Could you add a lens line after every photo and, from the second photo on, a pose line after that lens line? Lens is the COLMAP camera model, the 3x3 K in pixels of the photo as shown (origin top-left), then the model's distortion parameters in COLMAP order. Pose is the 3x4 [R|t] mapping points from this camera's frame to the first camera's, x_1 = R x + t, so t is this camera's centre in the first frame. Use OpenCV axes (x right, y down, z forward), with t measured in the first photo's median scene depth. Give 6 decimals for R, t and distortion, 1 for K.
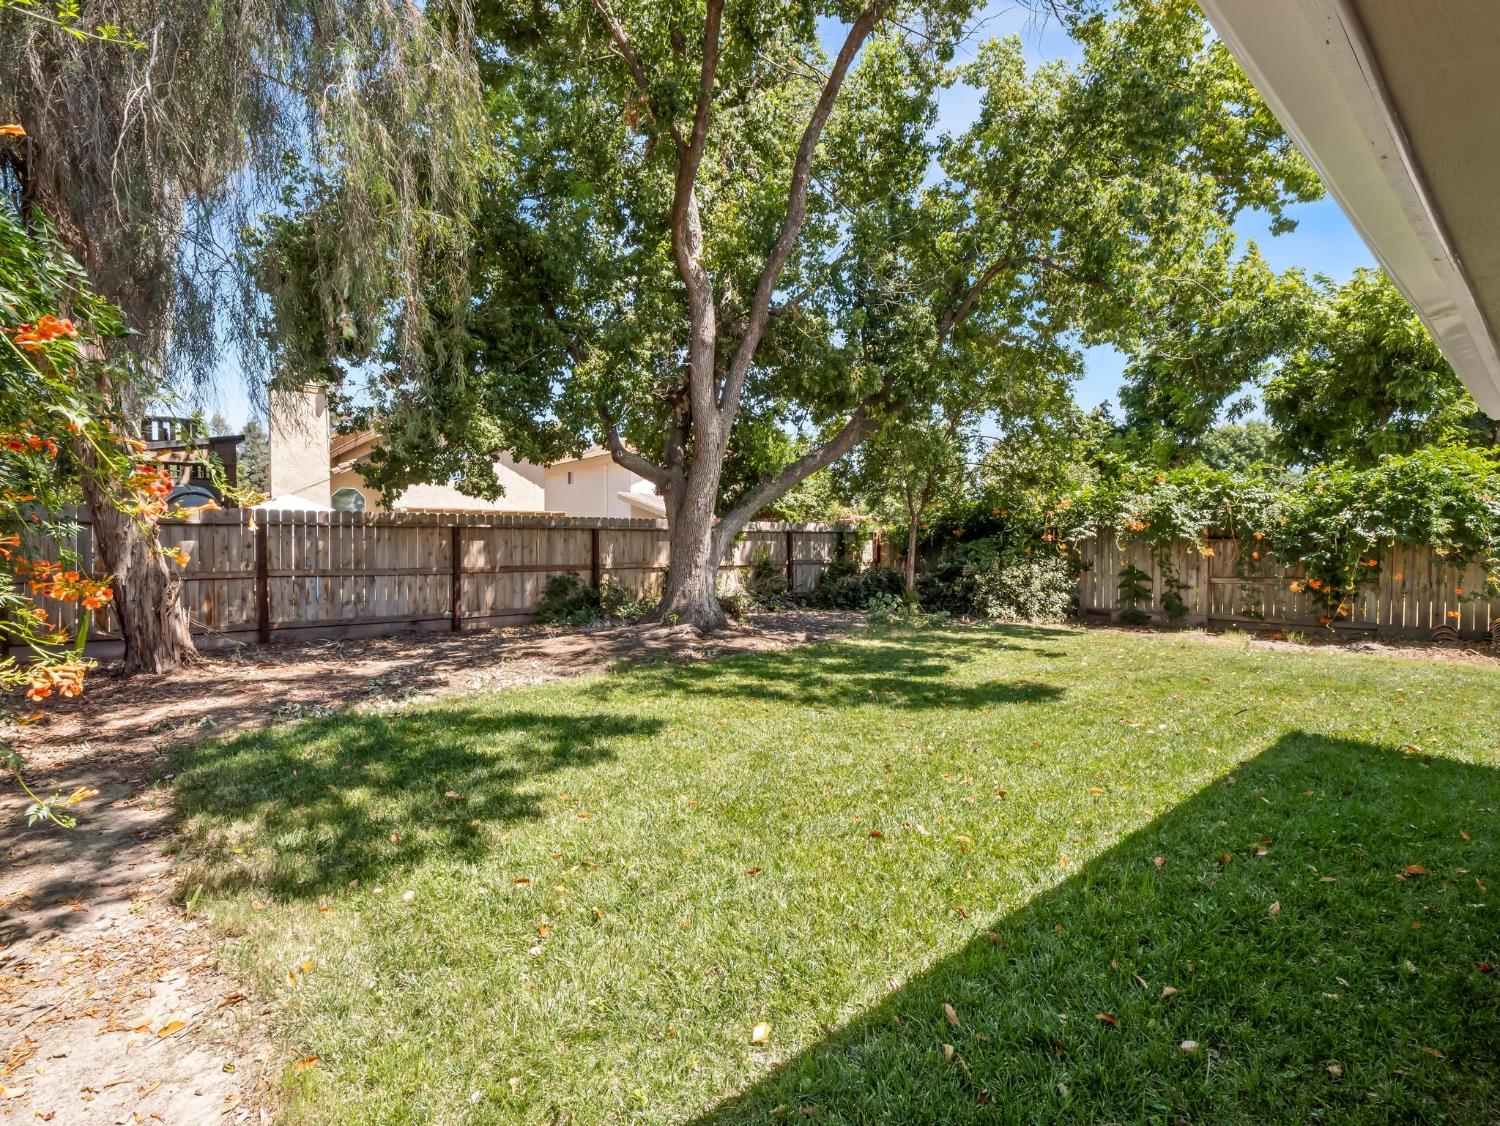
lens RADIAL K [[727.3, 0, 749.2], [0, 727.3, 551.5], [0, 0, 1]] dist [-0.007746, -0.003285]
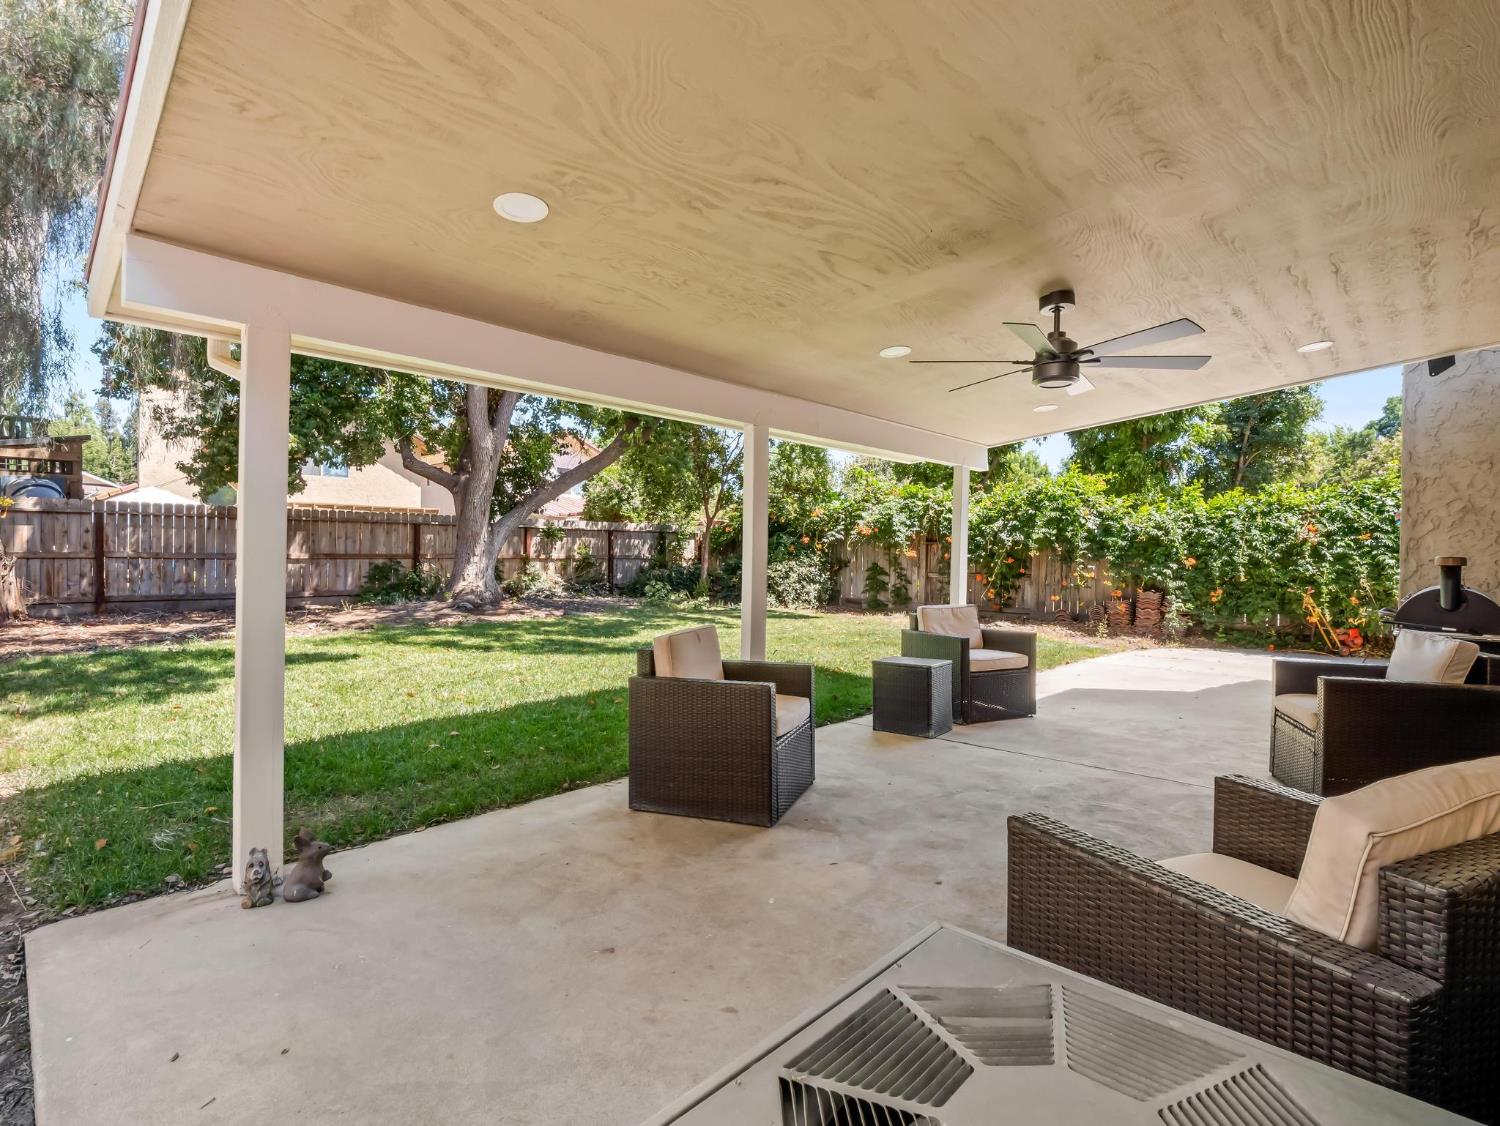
lens RADIAL K [[727.3, 0, 753.9], [0, 727.3, 562.5], [0, 0, 1]] dist [-0.007746, -0.003285]
pose [[0.995846, 0.016104, 0.089614, 0.224708], [-0.016909, 0.999823, 0.008233, 0.012314], [-0.089465, -0.009714, 0.995943, -0.208486]]
